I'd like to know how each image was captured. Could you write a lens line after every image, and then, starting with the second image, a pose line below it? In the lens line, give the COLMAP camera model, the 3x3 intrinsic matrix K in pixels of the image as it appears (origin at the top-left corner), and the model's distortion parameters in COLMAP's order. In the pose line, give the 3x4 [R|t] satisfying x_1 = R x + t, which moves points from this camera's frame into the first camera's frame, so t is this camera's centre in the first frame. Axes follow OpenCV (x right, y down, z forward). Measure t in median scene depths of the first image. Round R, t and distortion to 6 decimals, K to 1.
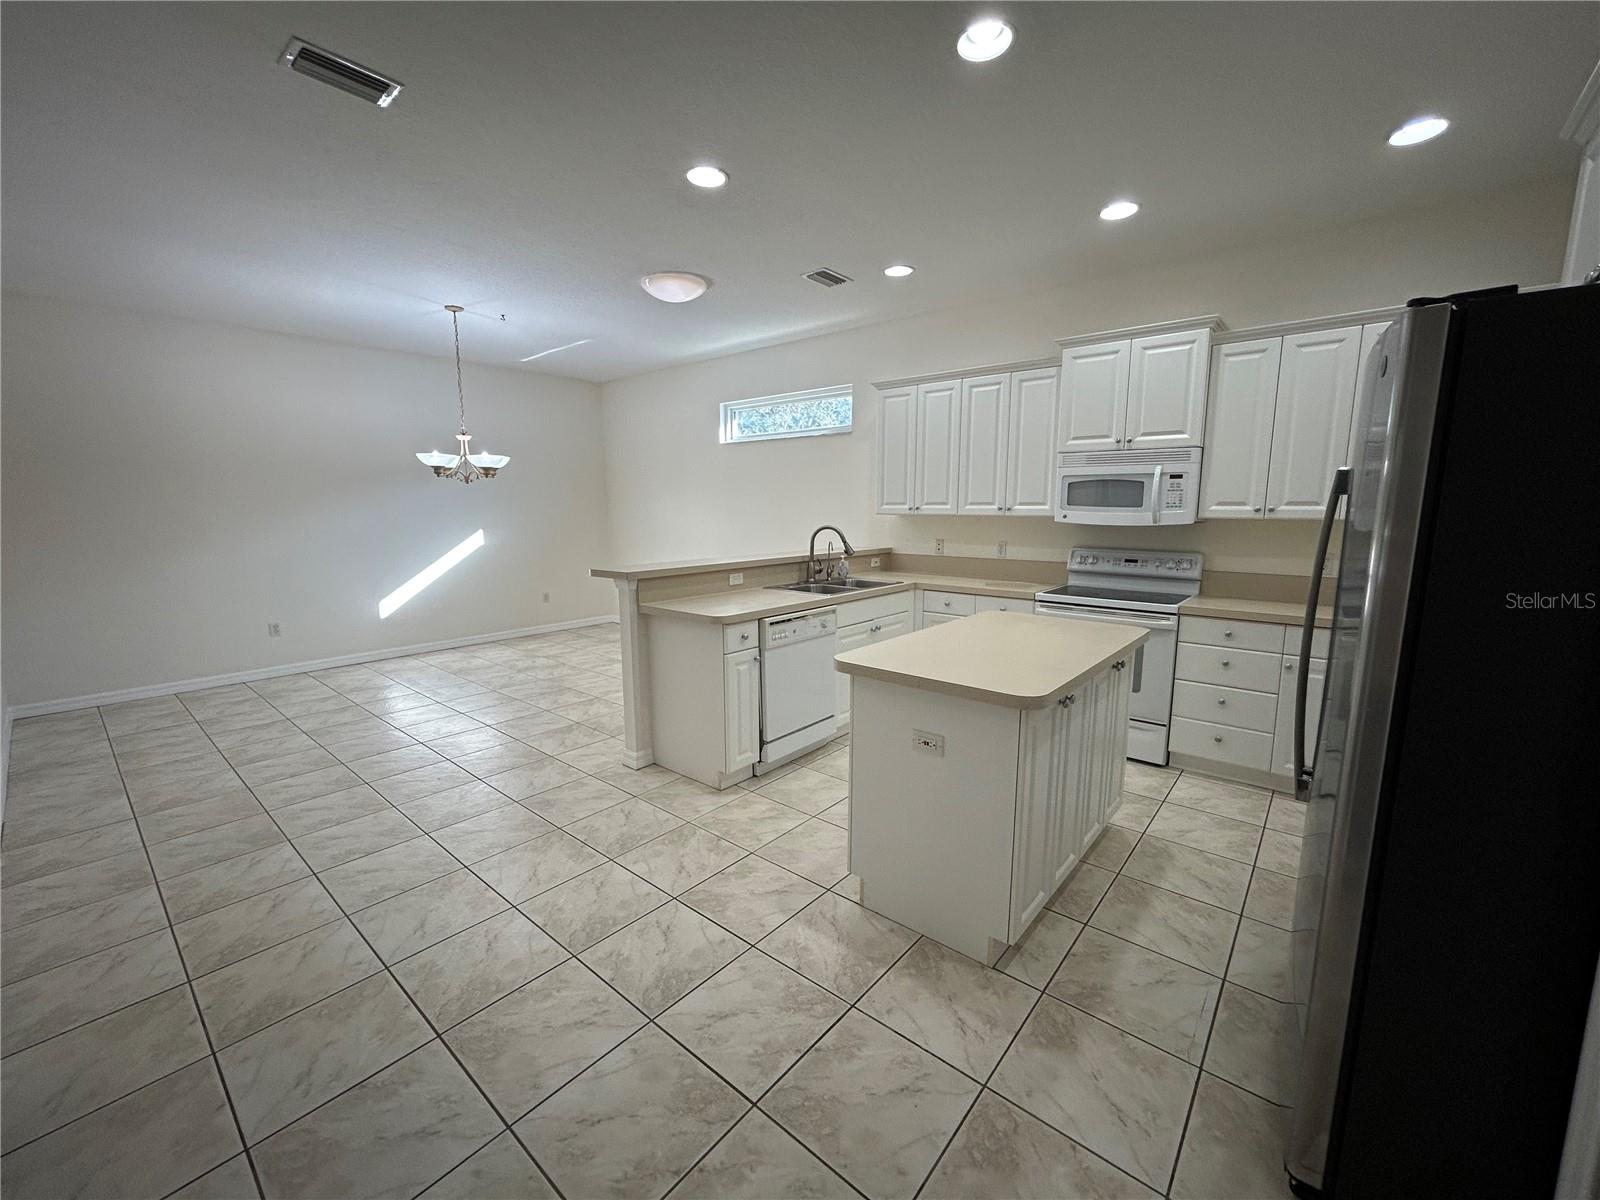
lens RADIAL K [[642.6, 0, 806.8], [0, 642.6, 599.0], [0, 0, 1]] dist [-0.001960, 0.000182]
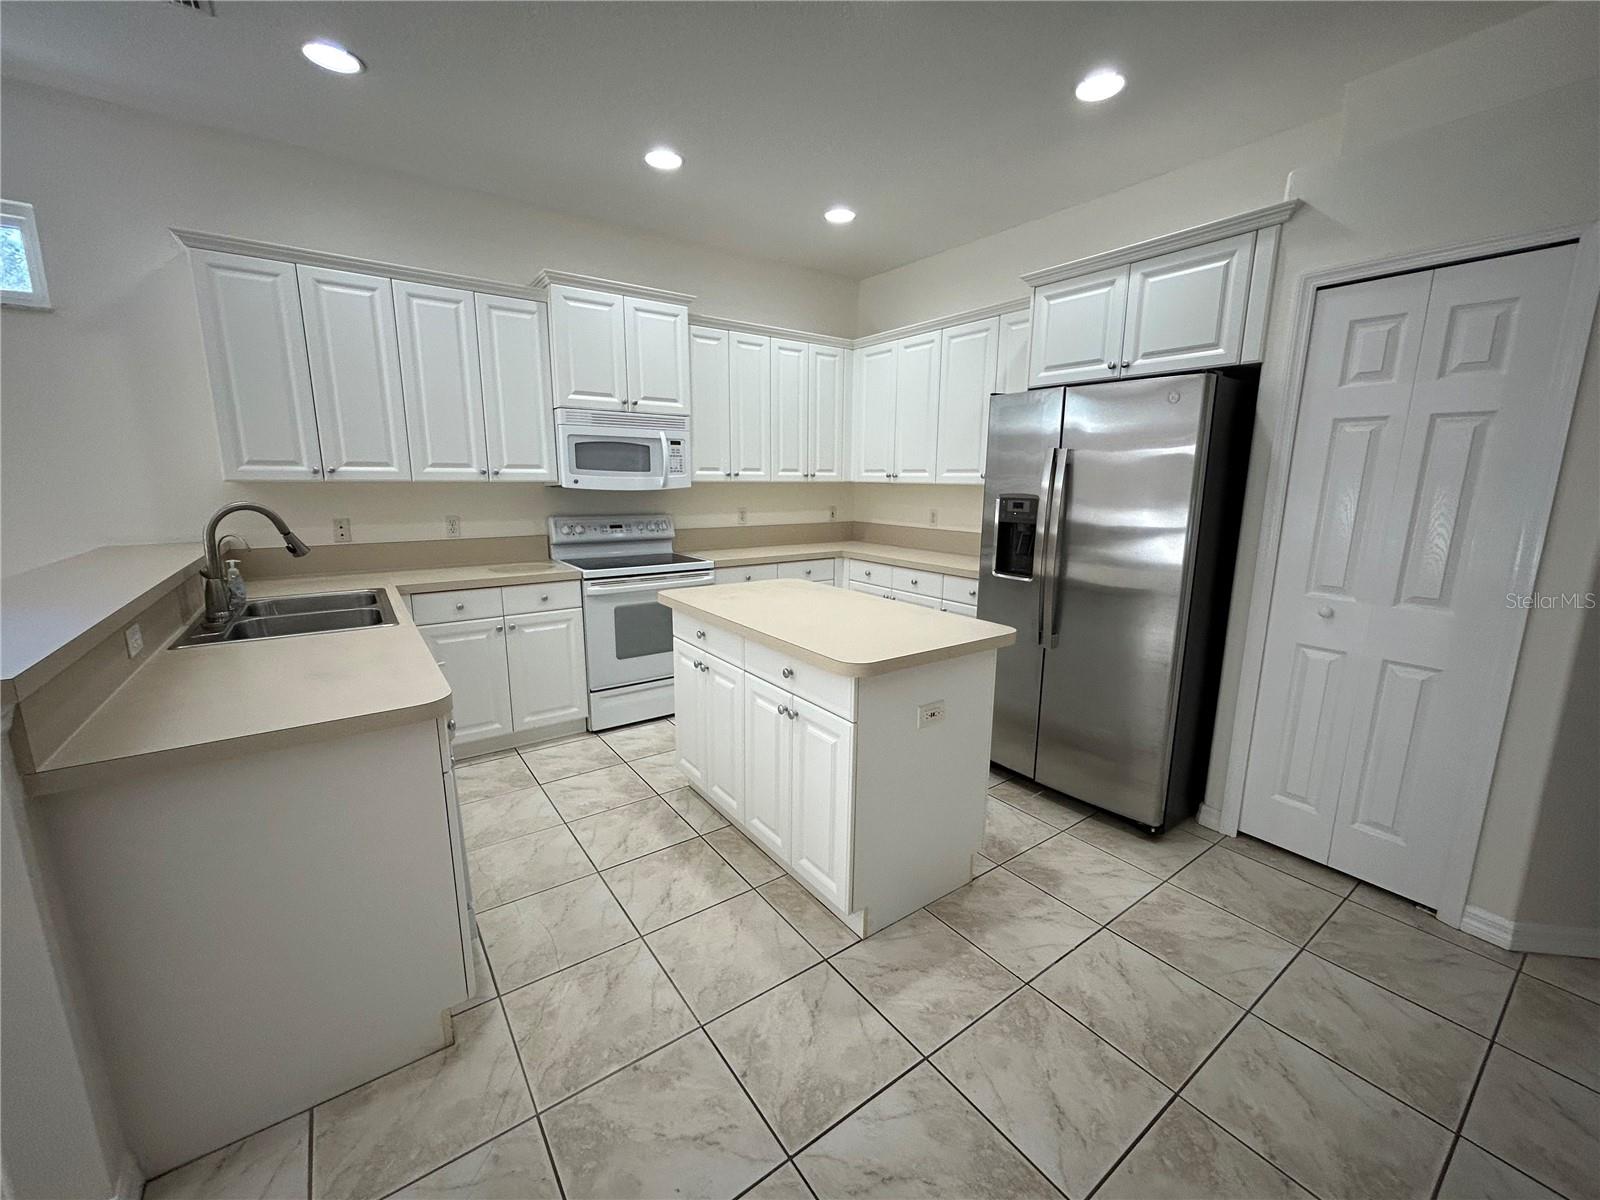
lens RADIAL K [[641.6, 0, 805.5], [0, 641.6, 599.8], [0, 0, 1]] dist [-0.001884, -0.000146]
pose [[0.244252, -0.181317, 0.952609, -0.419712], [0.133319, 0.979314, 0.152217, -0.065567], [-0.960503, 0.089822, 0.263373, 0.511936]]
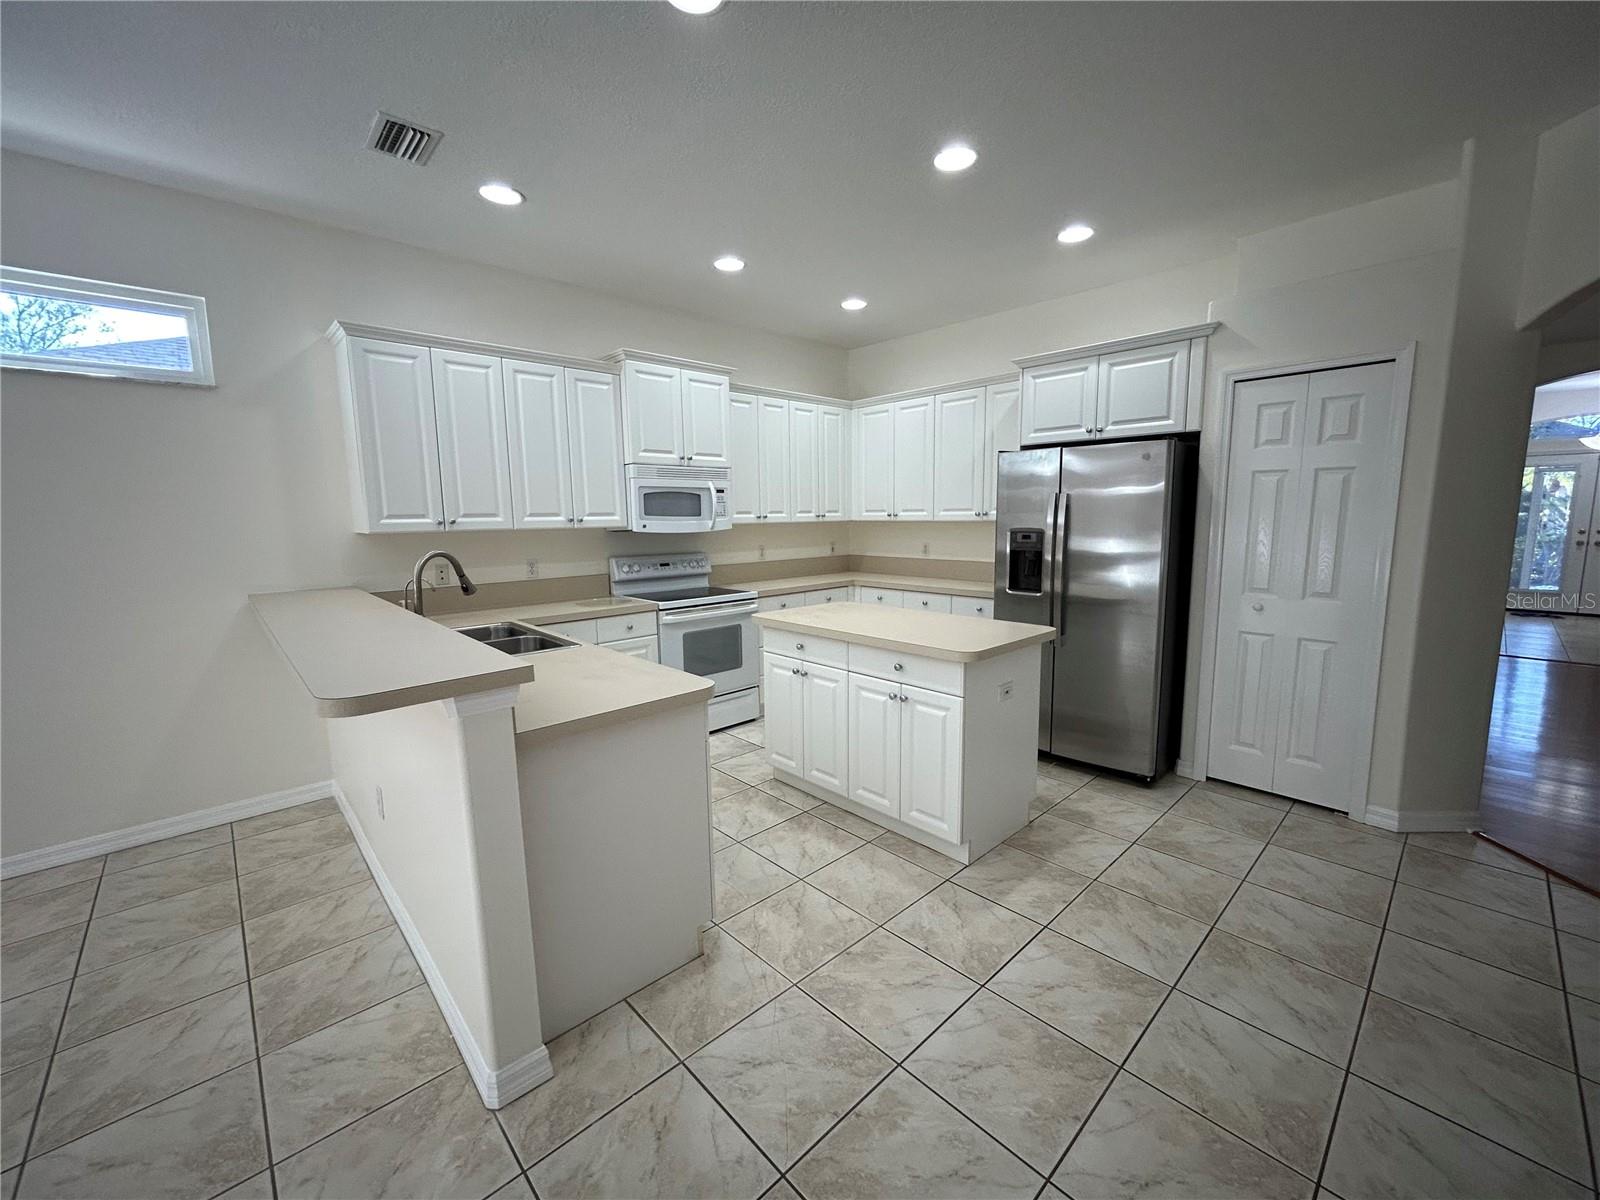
lens RADIAL K [[642.6, 0, 806.8], [0, 642.6, 599.0], [0, 0, 1]] dist [-0.001960, 0.000182]
pose [[0.115185, -0.133029, 0.984396, -0.628740], [0.156970, 0.980979, 0.114200, -0.097630], [-0.980863, 0.141366, 0.133875, 0.670738]]
